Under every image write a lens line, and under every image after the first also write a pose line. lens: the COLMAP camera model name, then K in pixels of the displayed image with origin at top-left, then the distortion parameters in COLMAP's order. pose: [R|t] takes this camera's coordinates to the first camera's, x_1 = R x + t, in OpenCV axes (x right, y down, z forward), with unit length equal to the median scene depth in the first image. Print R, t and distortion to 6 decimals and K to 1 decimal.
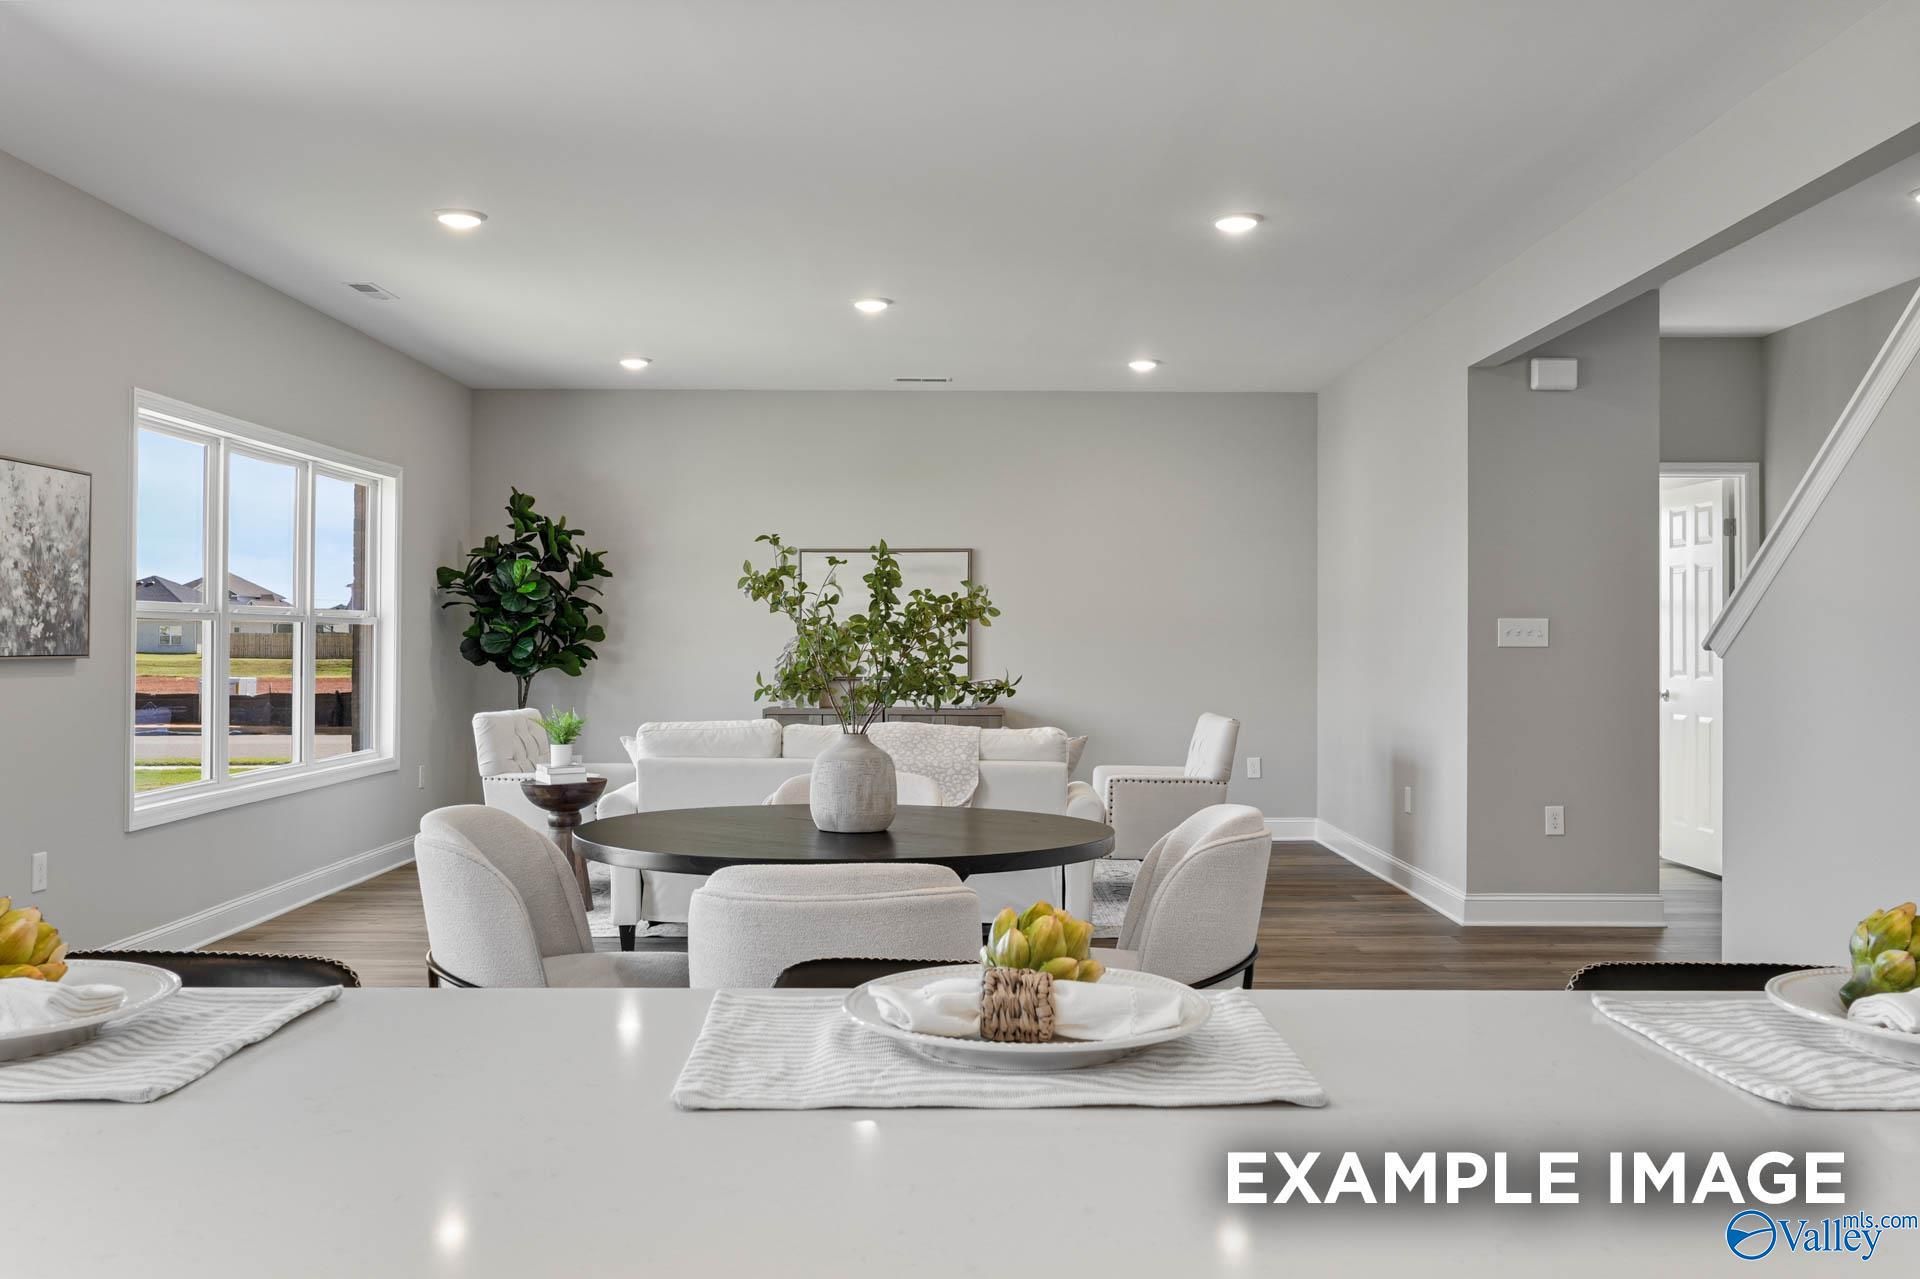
lens RADIAL K [[1626.2, 0, 971.5], [0, 1626.2, 623.5], [0, 0, 1]] dist [-0.062735, -0.002733]
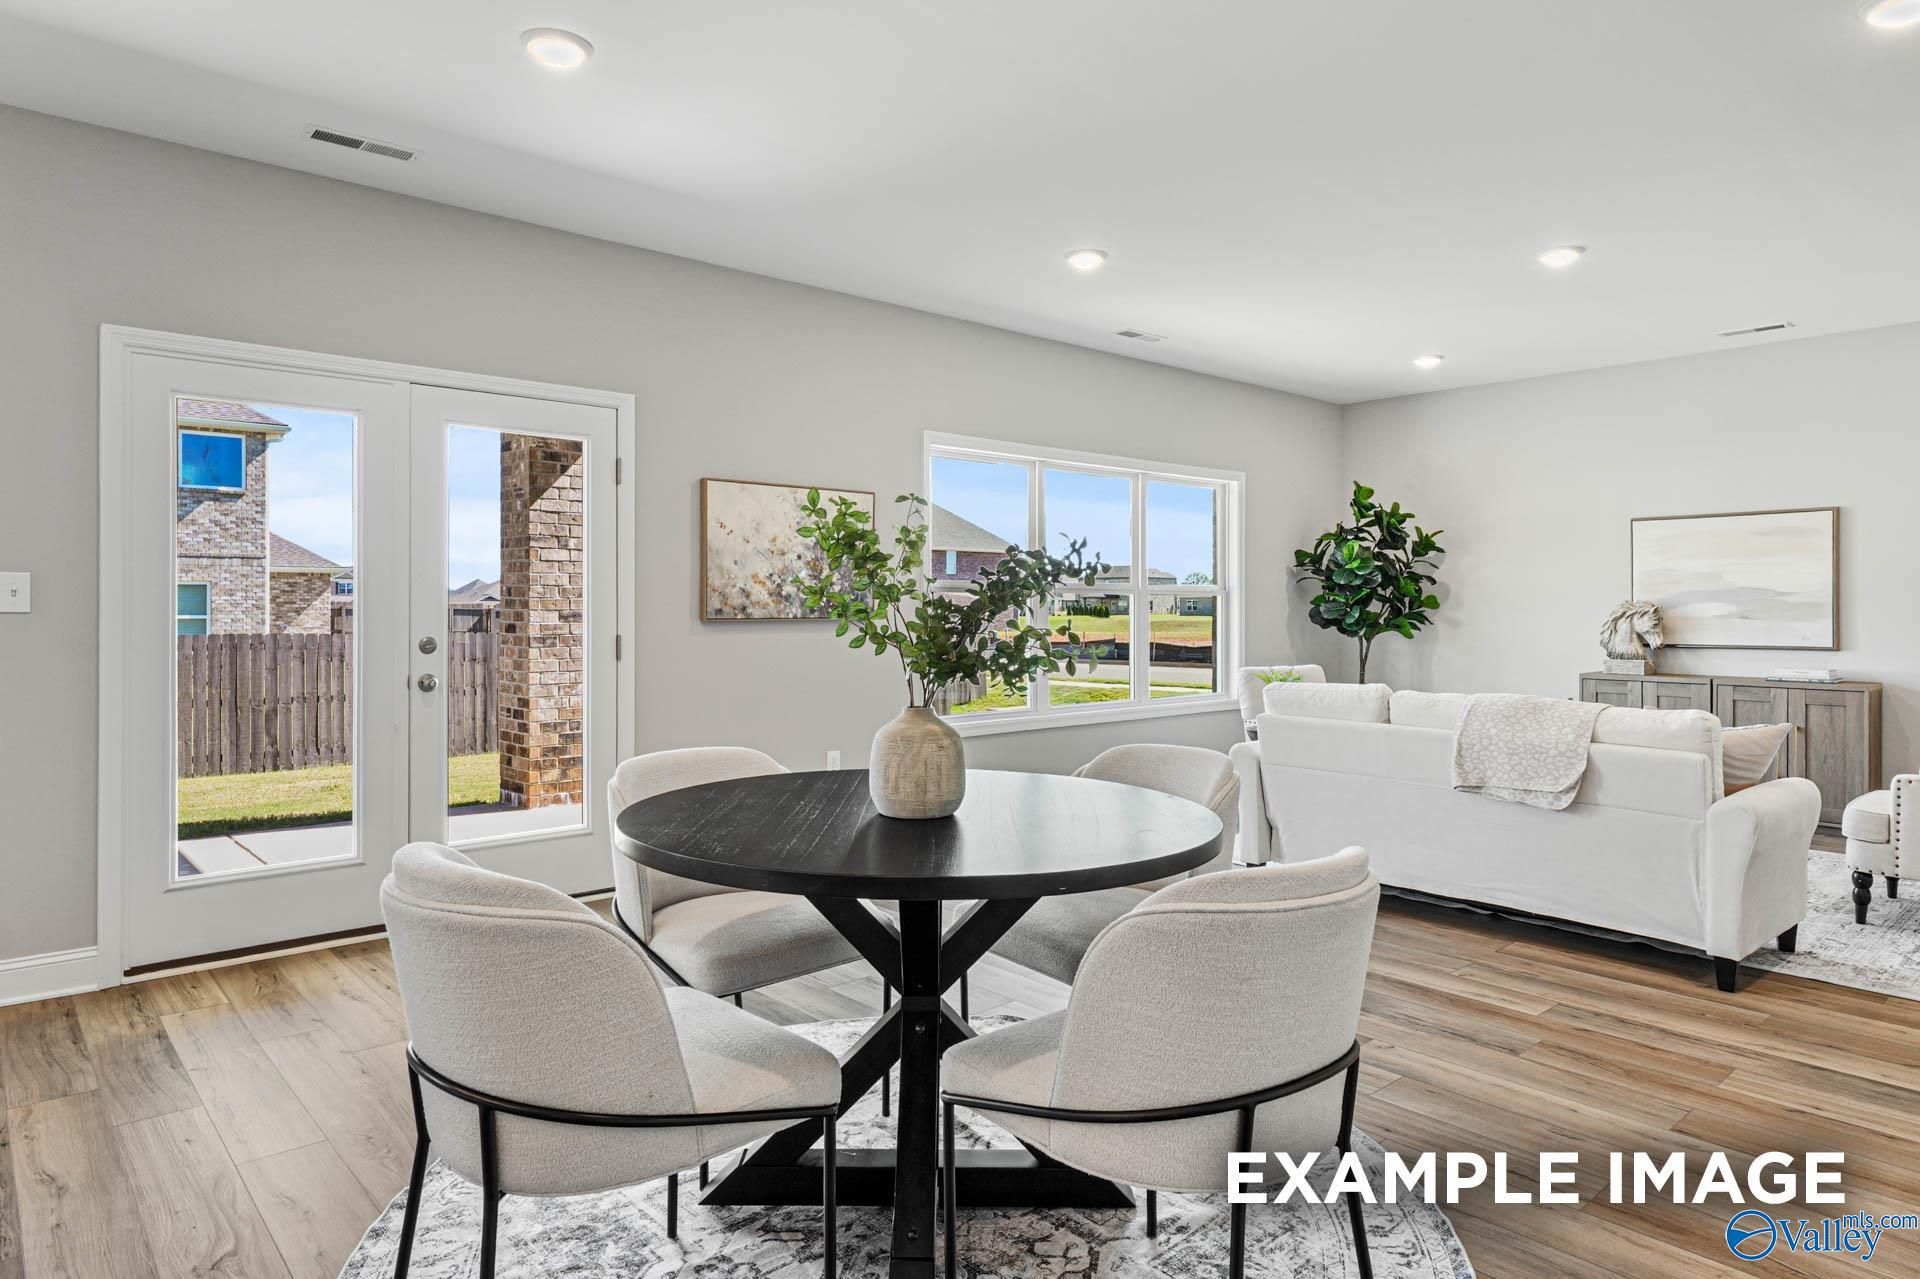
lens RADIAL K [[1142.4, 0, 977.9], [0, 1142.4, 599.1], [0, 0, 1]] dist [0.001503, 0.000918]
pose [[0.668584, -0.005625, -0.743615, 0.165882], [0.007538, 0.999971, -0.000787, 0.002470], [0.743598, -0.005079, 0.668607, 0.224328]]
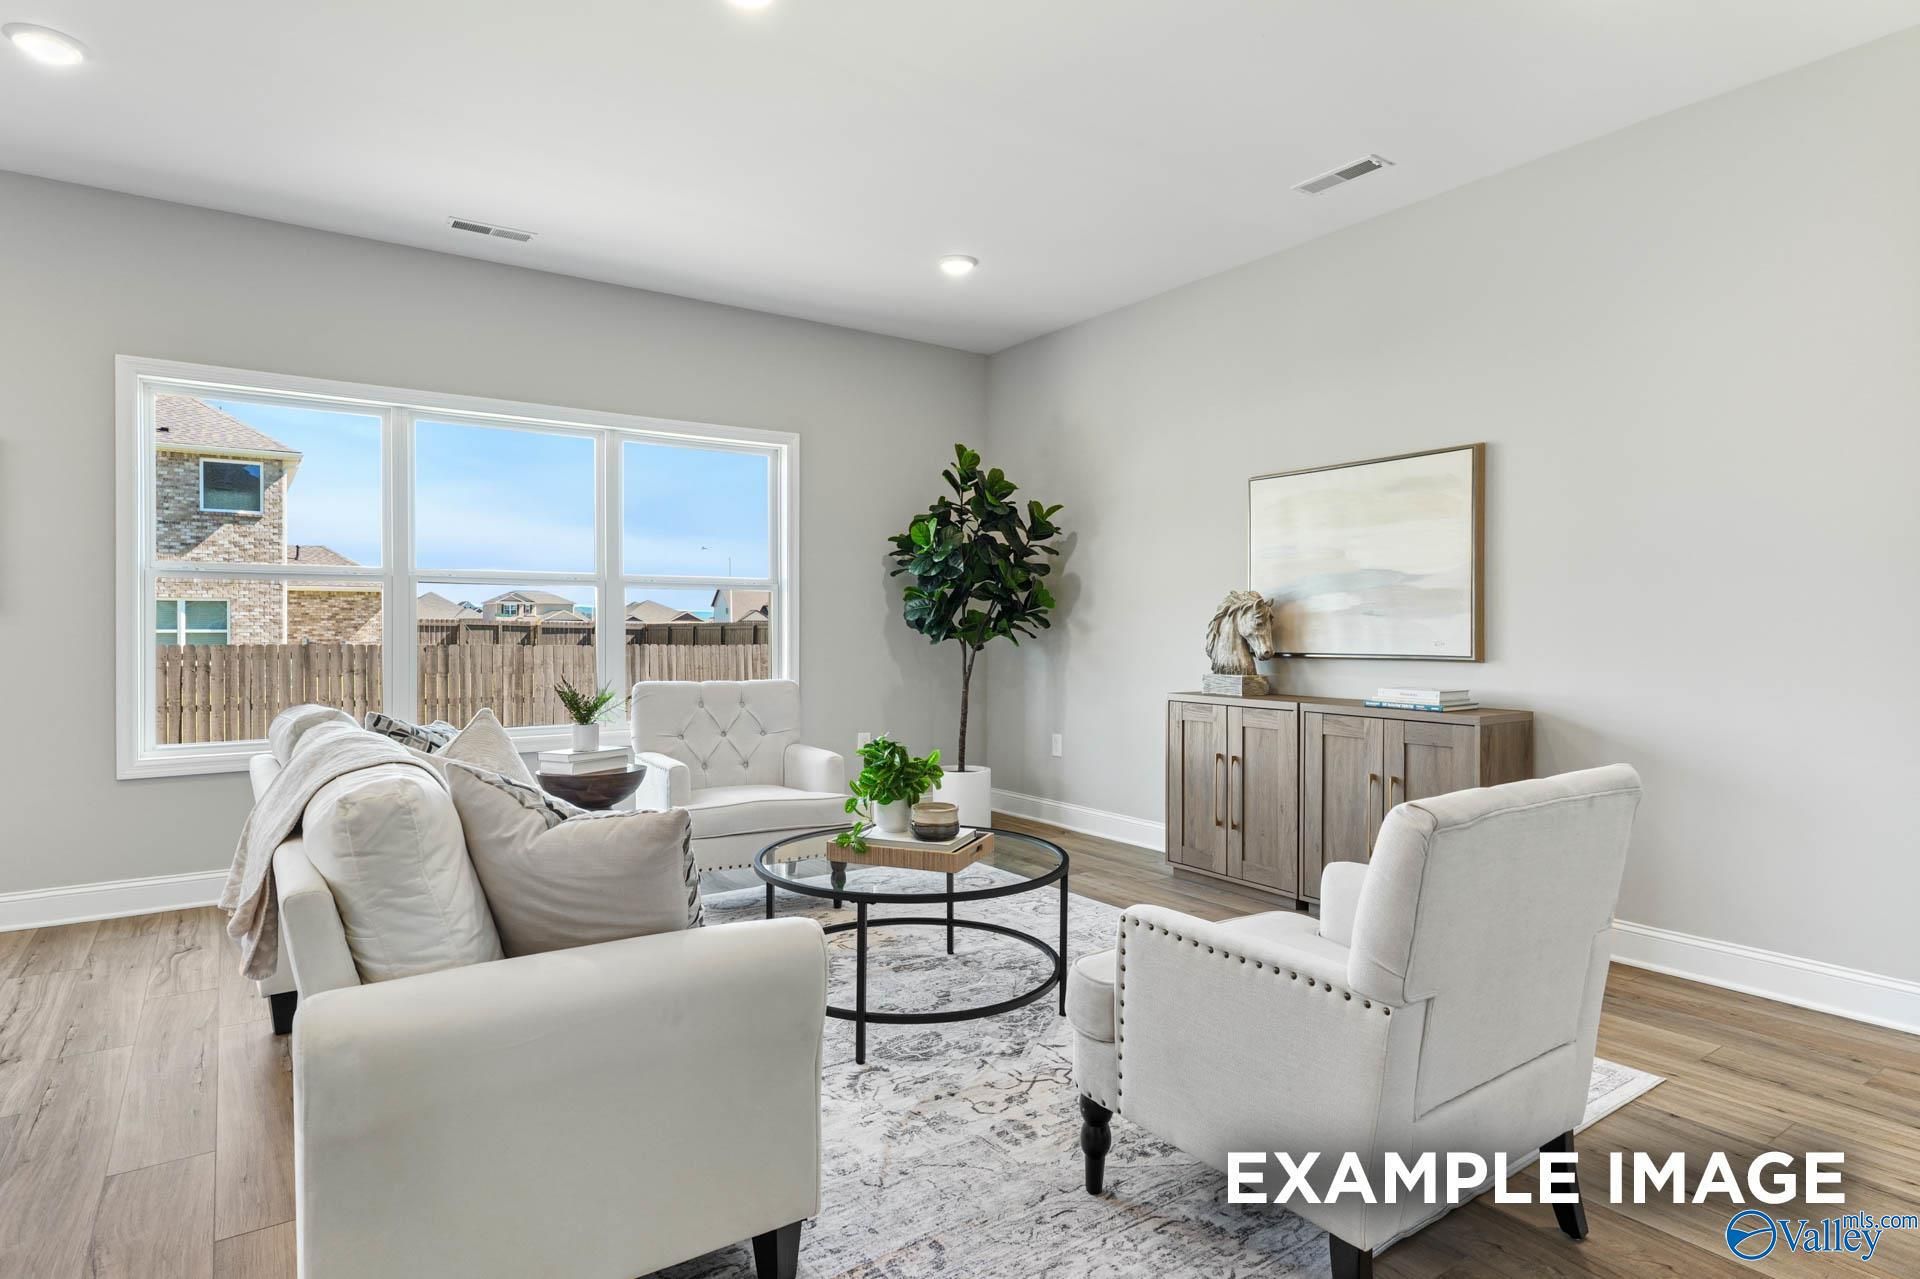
lens RADIAL K [[1046.6, 0, 977.6], [0, 1046.6, 624.8], [0, 0, 1]] dist [-0.000147, 0.000733]
pose [[0.578851, -0.002315, -0.815430, 0.222900], [0.008346, 0.999960, 0.003086, 0.019392], [0.815391, -0.008592, 0.578847, 0.668494]]
